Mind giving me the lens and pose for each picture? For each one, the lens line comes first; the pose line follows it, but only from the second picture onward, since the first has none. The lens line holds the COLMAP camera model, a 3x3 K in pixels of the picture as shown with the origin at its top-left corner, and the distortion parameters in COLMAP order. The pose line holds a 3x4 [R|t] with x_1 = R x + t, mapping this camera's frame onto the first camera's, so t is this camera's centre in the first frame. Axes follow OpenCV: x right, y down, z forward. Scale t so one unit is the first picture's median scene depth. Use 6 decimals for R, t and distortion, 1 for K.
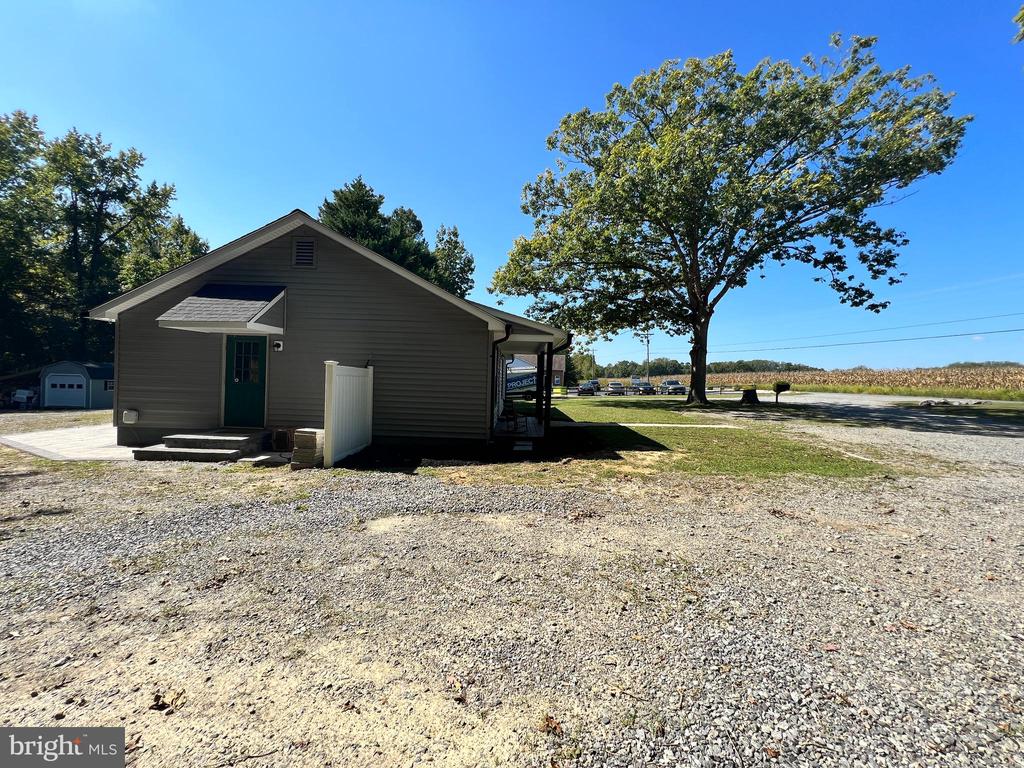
lens RADIAL K [[411.0, 0, 510.7], [0, 411.0, 382.8], [0, 0, 1]] dist [-0.000846, 0.000884]
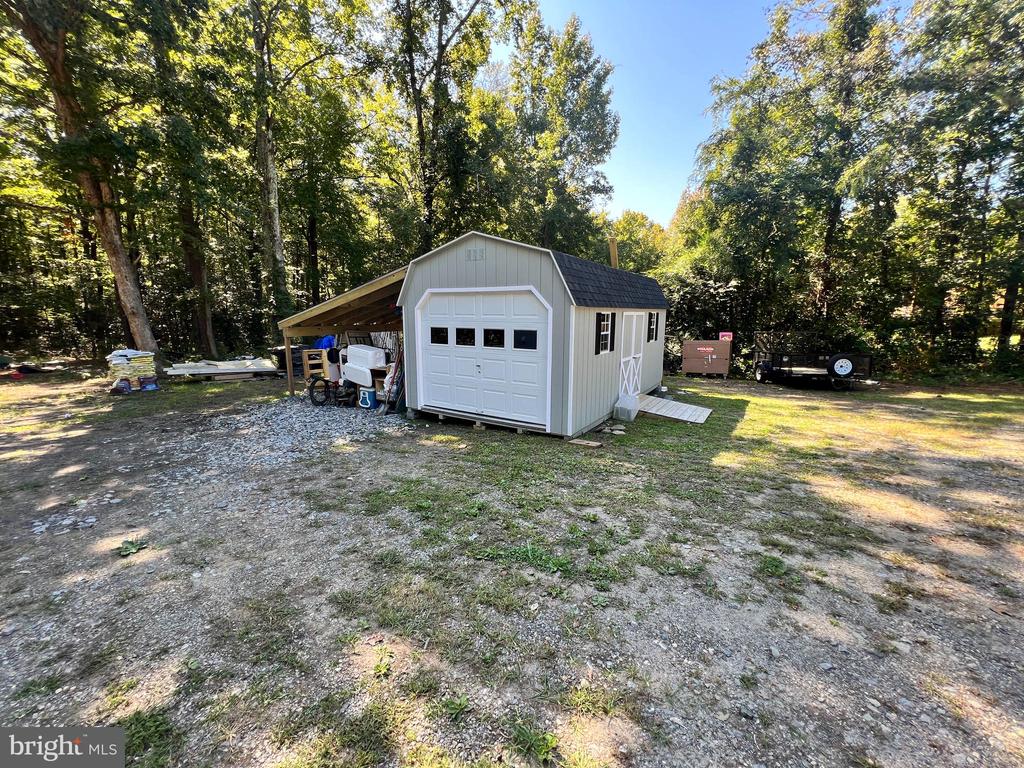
lens RADIAL K [[411.0, 0, 509.8], [0, 411.0, 378.9], [0, 0, 1]] dist [-0.000846, 0.000884]
pose [[0.865306, 0.062223, -0.497367, -0.936129], [0.012683, 0.989229, 0.145824, -0.002667], [0.501083, -0.132490, 0.855197, 0.790469]]
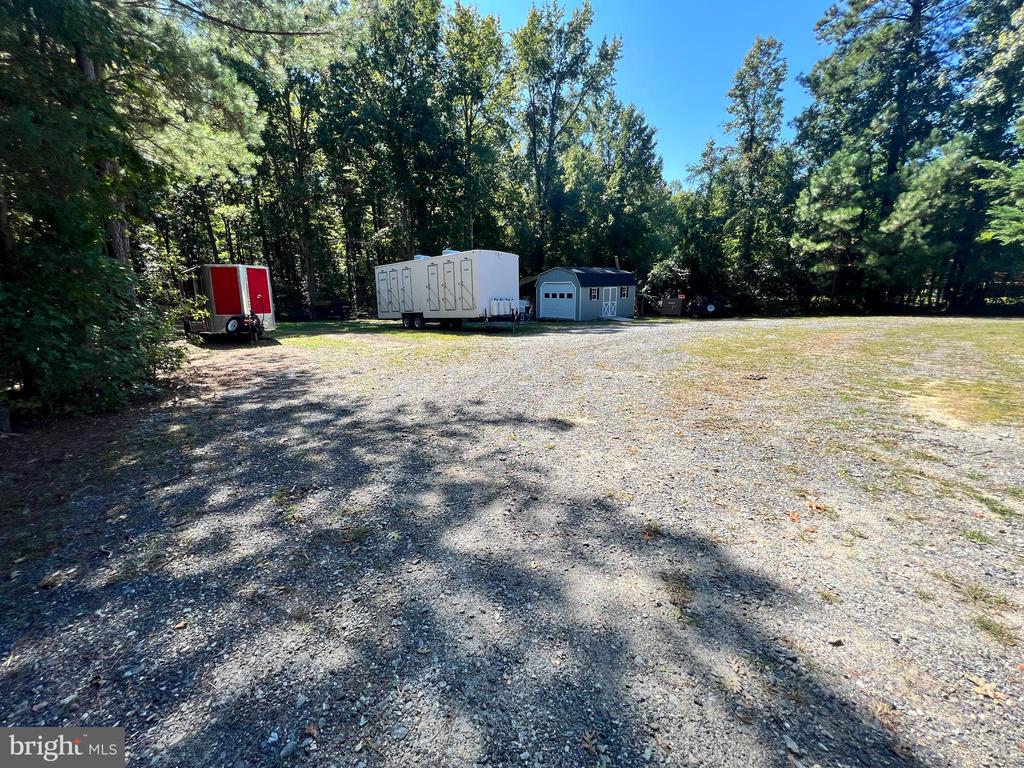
lens RADIAL K [[411.0, 0, 511.2], [0, 411.0, 379.9], [0, 0, 1]] dist [-0.000846, 0.000884]
pose [[0.717910, 0.129961, -0.683897, -0.509646], [0.027146, 0.976445, 0.214051, -0.007149], [0.695606, -0.172234, 0.697472, 0.264068]]
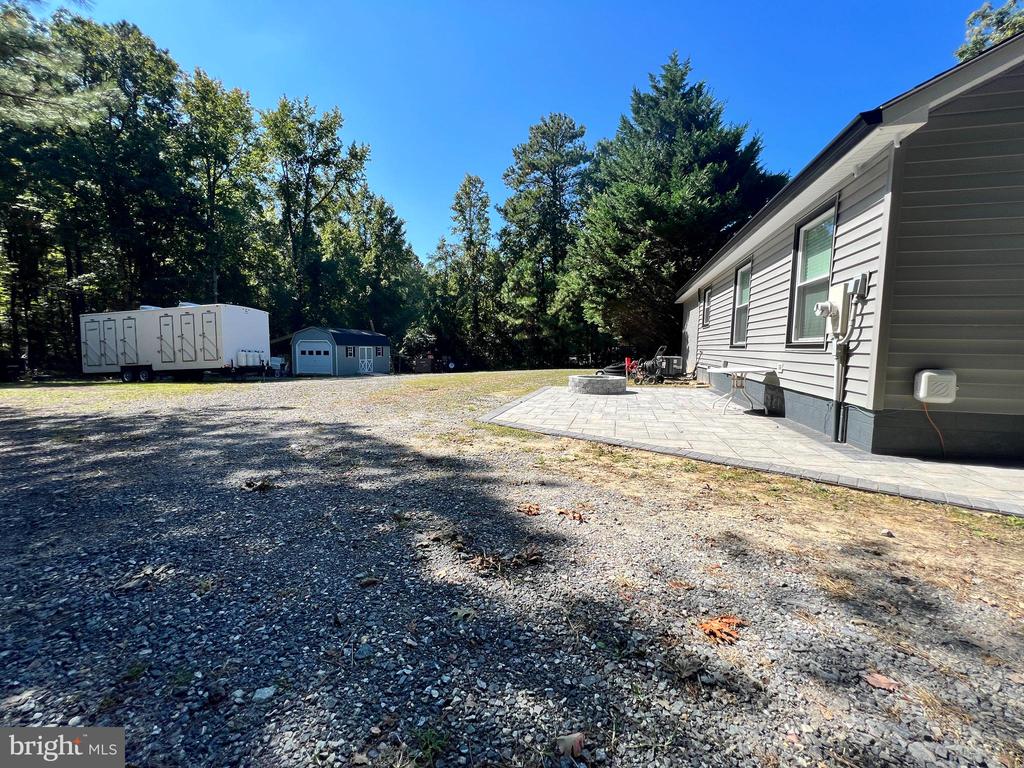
lens RADIAL K [[411.0, 0, 510.0], [0, 411.0, 380.5], [0, 0, 1]] dist [-0.000846, 0.000884]
pose [[0.970854, 0.004197, -0.239633, -0.401635], [0.011857, 0.997781, 0.065511, 0.015200], [0.239376, -0.066443, 0.968651, 0.169834]]
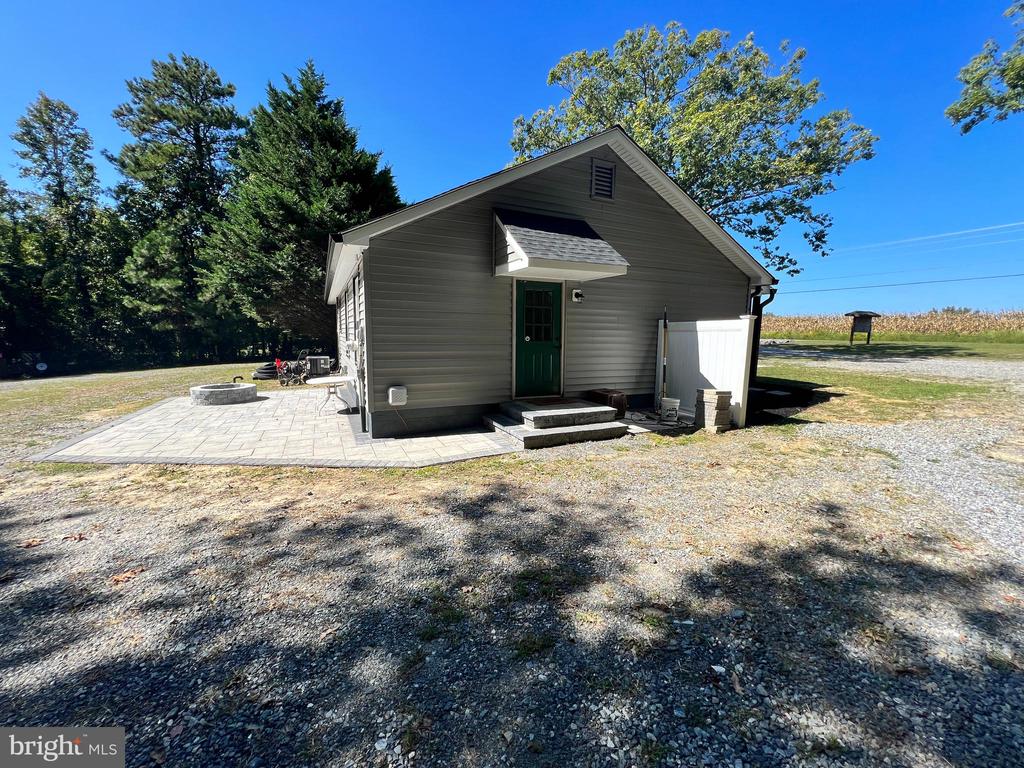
lens RADIAL K [[411.0, 0, 506.9], [0, 411.0, 381.8], [0, 0, 1]] dist [-0.000846, 0.000884]
pose [[0.902571, -0.070471, 0.424735, -0.343200], [0.019651, 0.992228, 0.122871, -0.007288], [-0.430093, -0.102553, 0.896941, 0.099016]]
